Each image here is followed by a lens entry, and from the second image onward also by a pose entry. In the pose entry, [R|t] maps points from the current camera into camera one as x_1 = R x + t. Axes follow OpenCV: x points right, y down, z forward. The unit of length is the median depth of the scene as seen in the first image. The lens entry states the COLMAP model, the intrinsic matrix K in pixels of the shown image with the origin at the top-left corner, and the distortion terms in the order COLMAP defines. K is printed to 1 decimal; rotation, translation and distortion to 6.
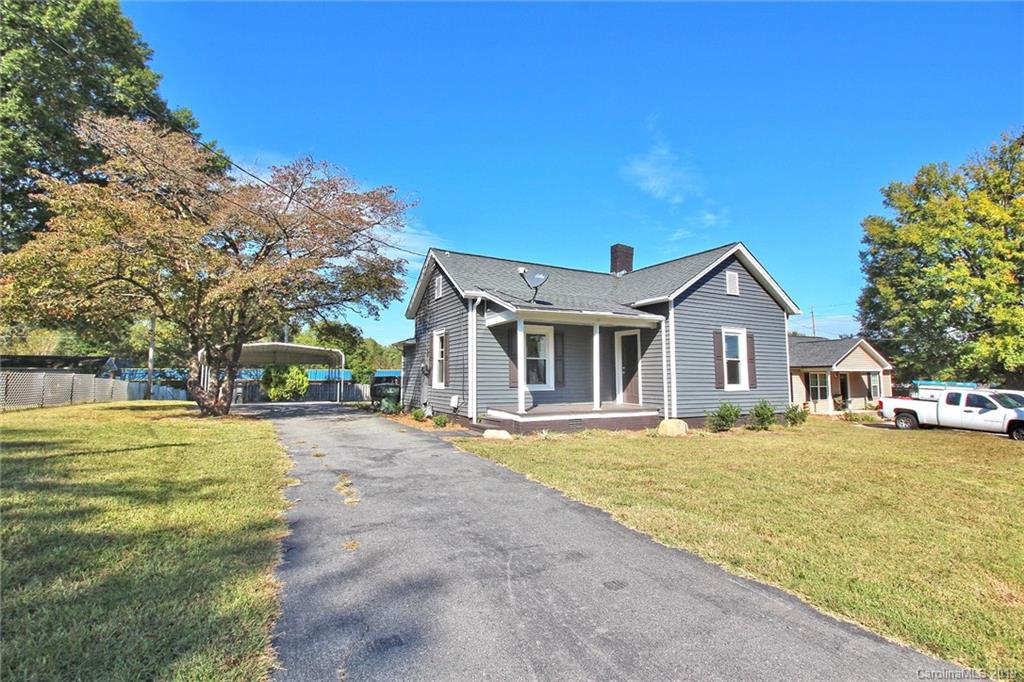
lens RADIAL K [[482.1, 0, 517.2], [0, 482.1, 334.6], [0, 0, 1]] dist [0.001755, -0.013957]
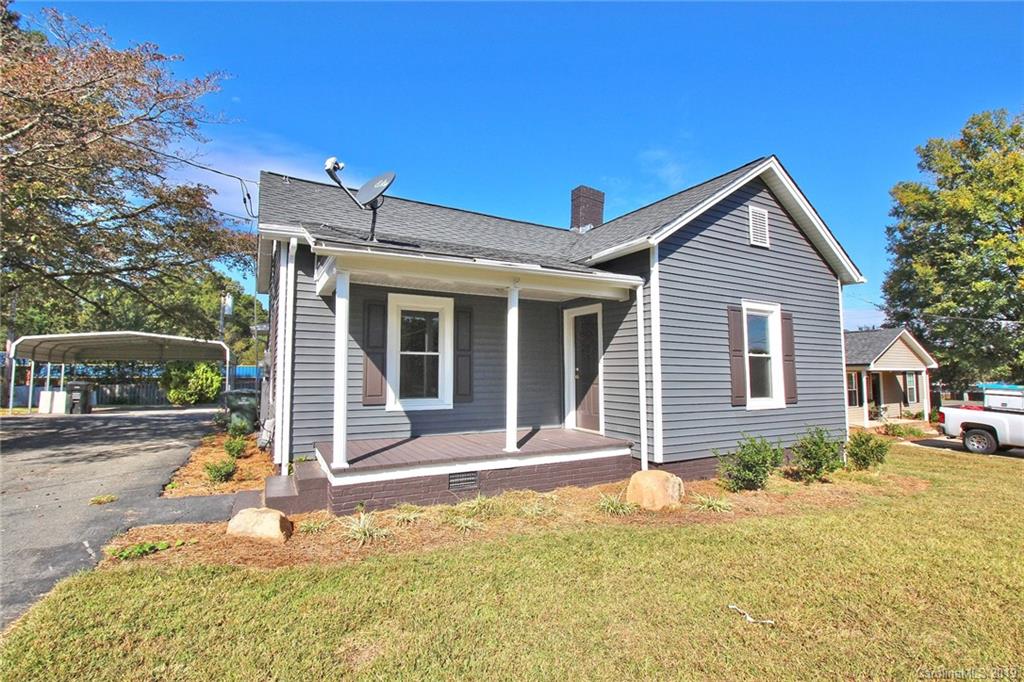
lens RADIAL K [[482.1, 0, 517.2], [0, 482.1, 334.6], [0, 0, 1]] dist [0.001755, -0.013957]
pose [[0.999912, 0.001854, 0.013111, 0.142755], [-0.001978, 0.999954, 0.009399, 0.020799], [-0.013093, -0.009424, 0.999870, 0.412528]]
